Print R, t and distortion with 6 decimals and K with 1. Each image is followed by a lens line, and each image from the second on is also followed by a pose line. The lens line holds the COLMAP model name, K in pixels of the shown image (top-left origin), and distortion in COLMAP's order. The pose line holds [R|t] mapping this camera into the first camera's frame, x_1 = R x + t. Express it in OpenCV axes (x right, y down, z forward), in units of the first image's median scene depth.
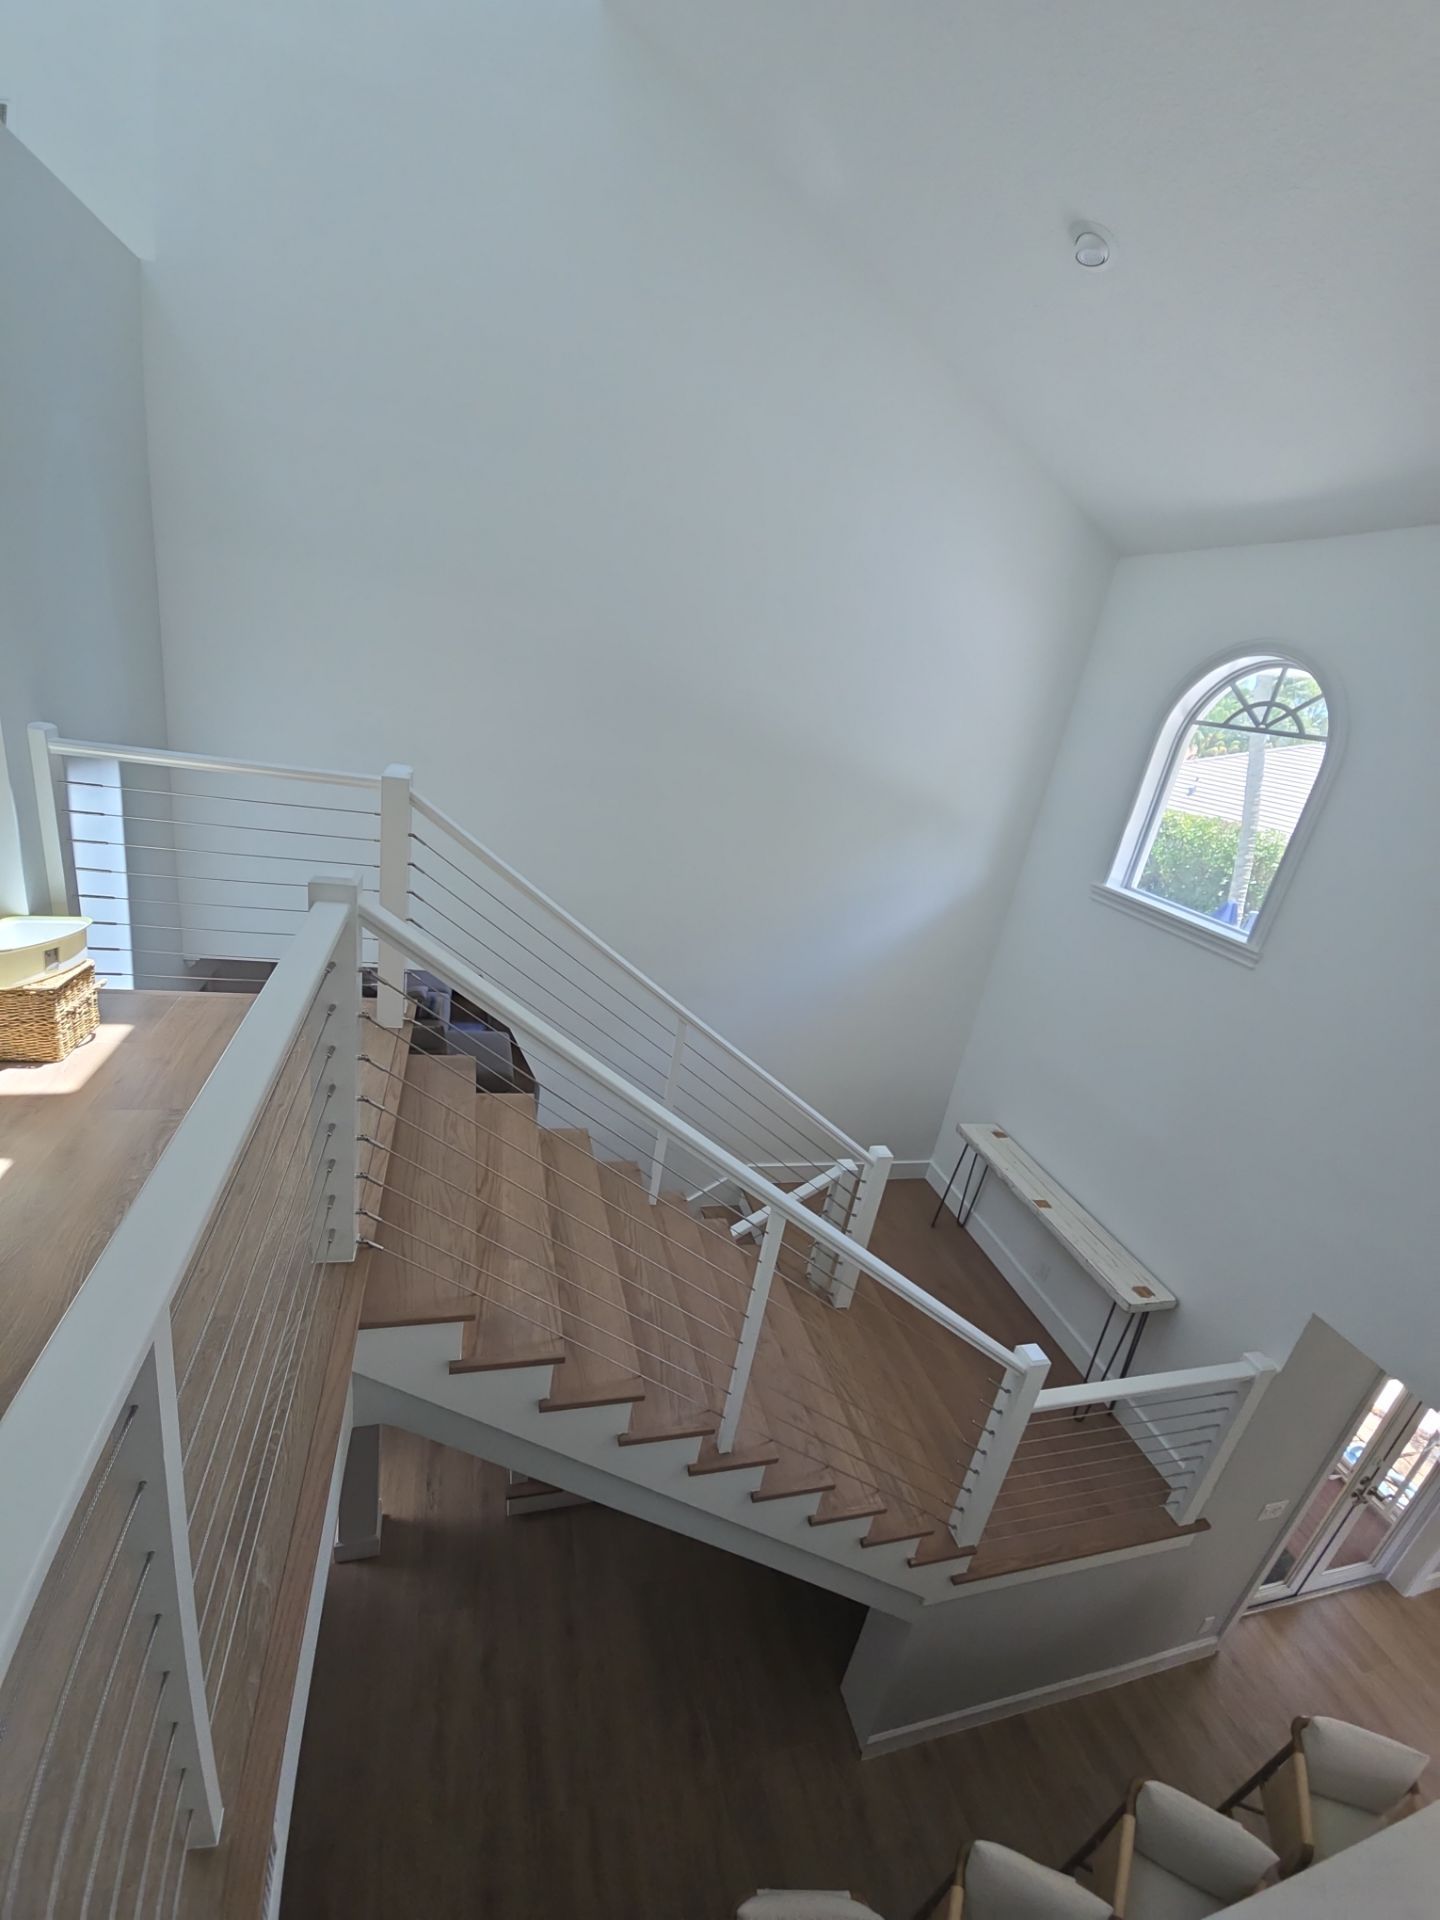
lens RADIAL K [[781.5, 0, 720.0], [0, 781.5, 960.0], [0, 0, 1]] dist [0.024975, -0.016896]
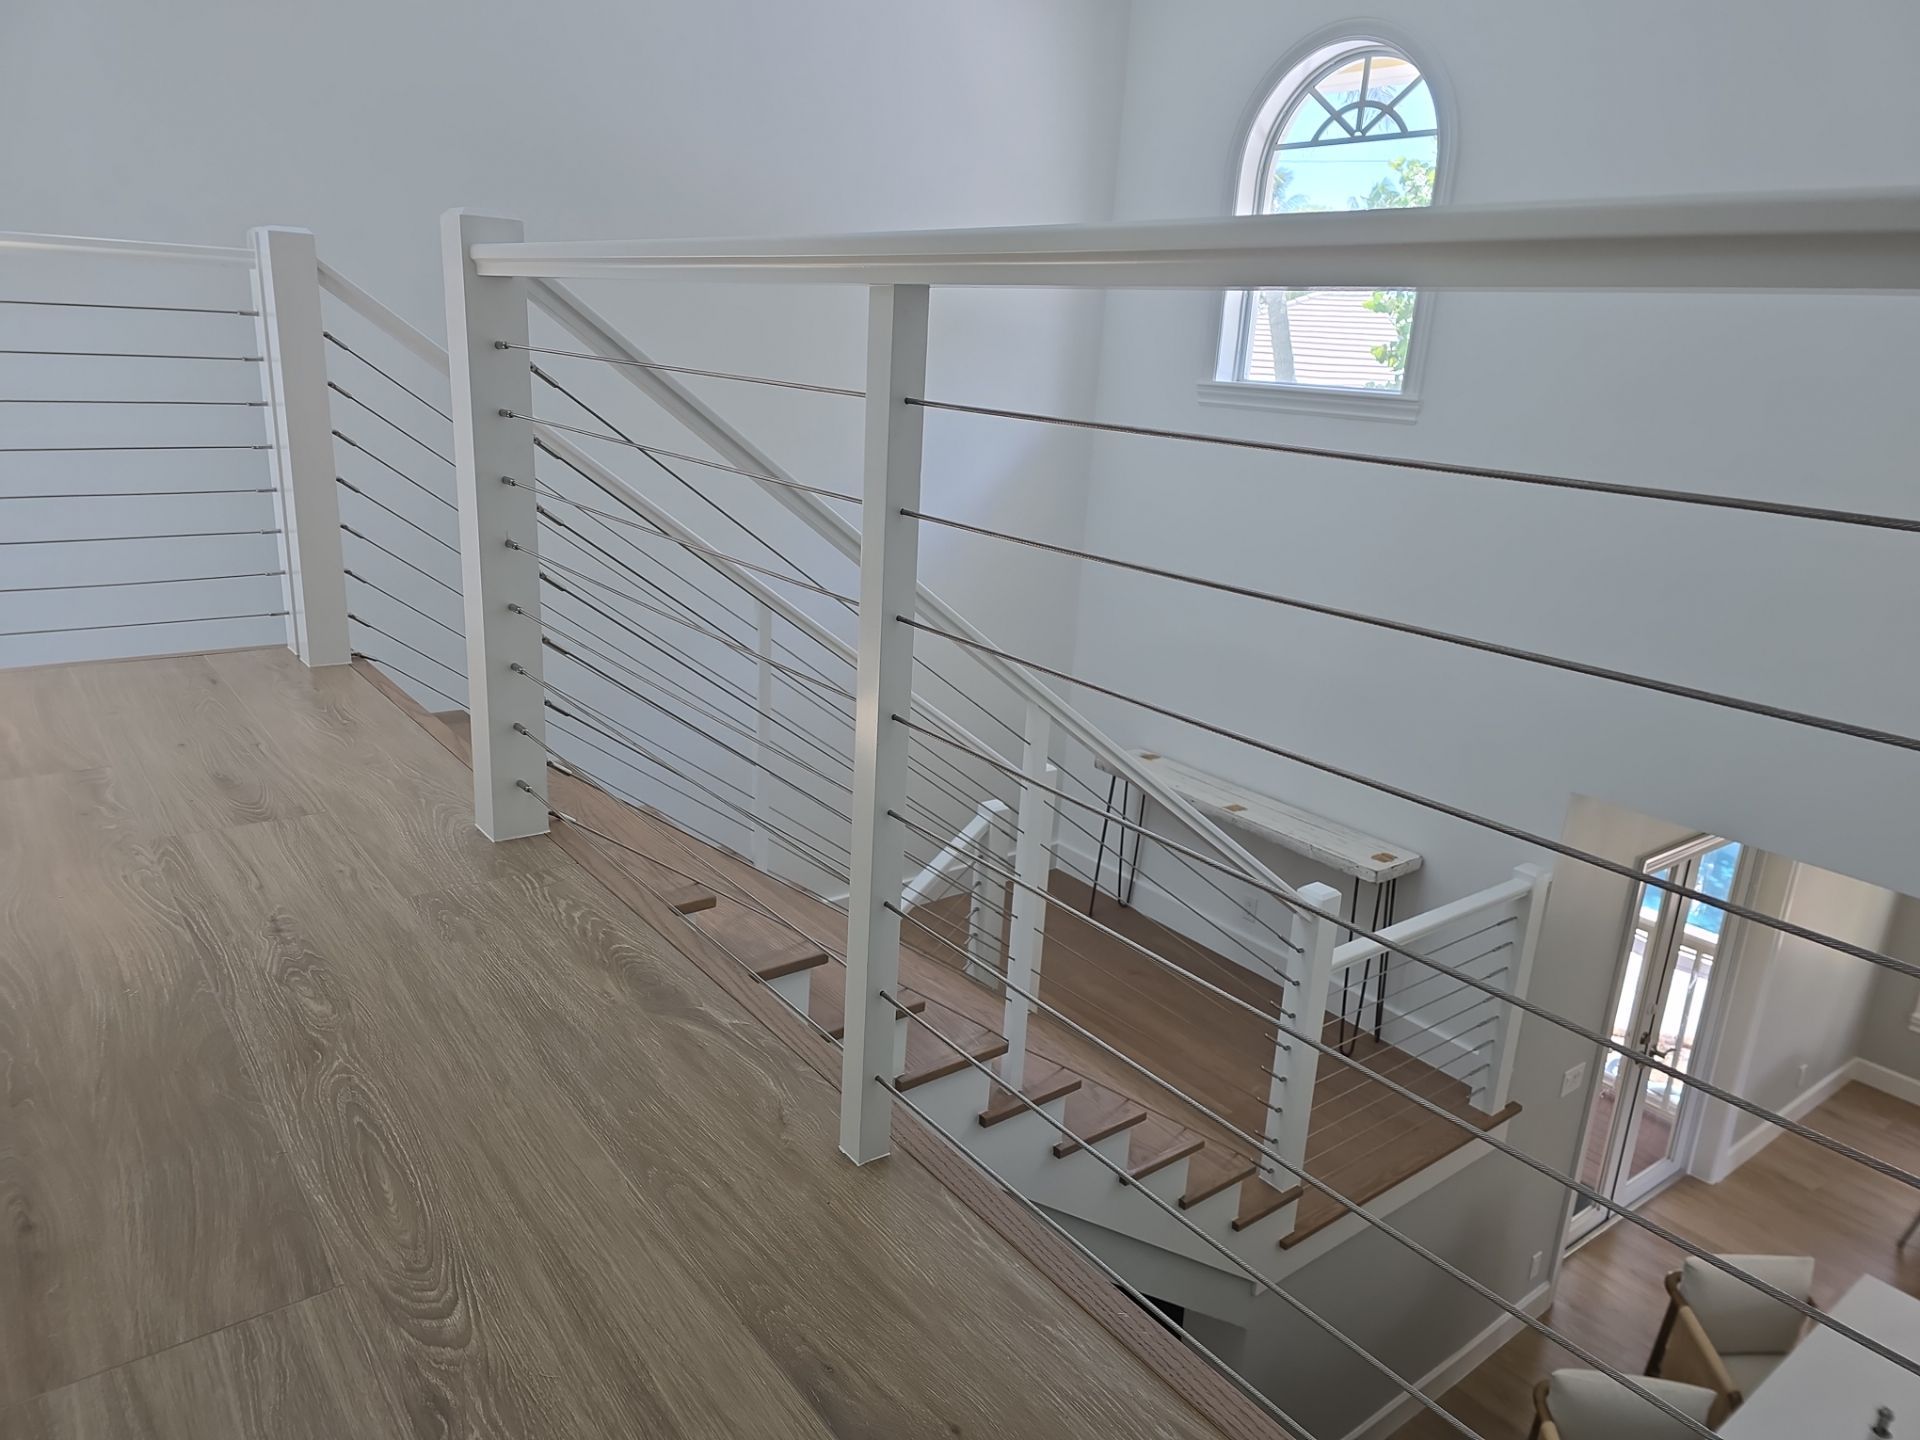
lens RADIAL K [[1283.7, 0, 960.0], [0, 1283.7, 720.0], [0, 0, 1]] dist [0.020510, -0.000894]
pose [[0.922342, -0.213763, 0.321856, -0.243907], [0.221307, 0.975112, 0.013428, 0.181350], [-0.316716, 0.058844, 0.946693, -0.092230]]
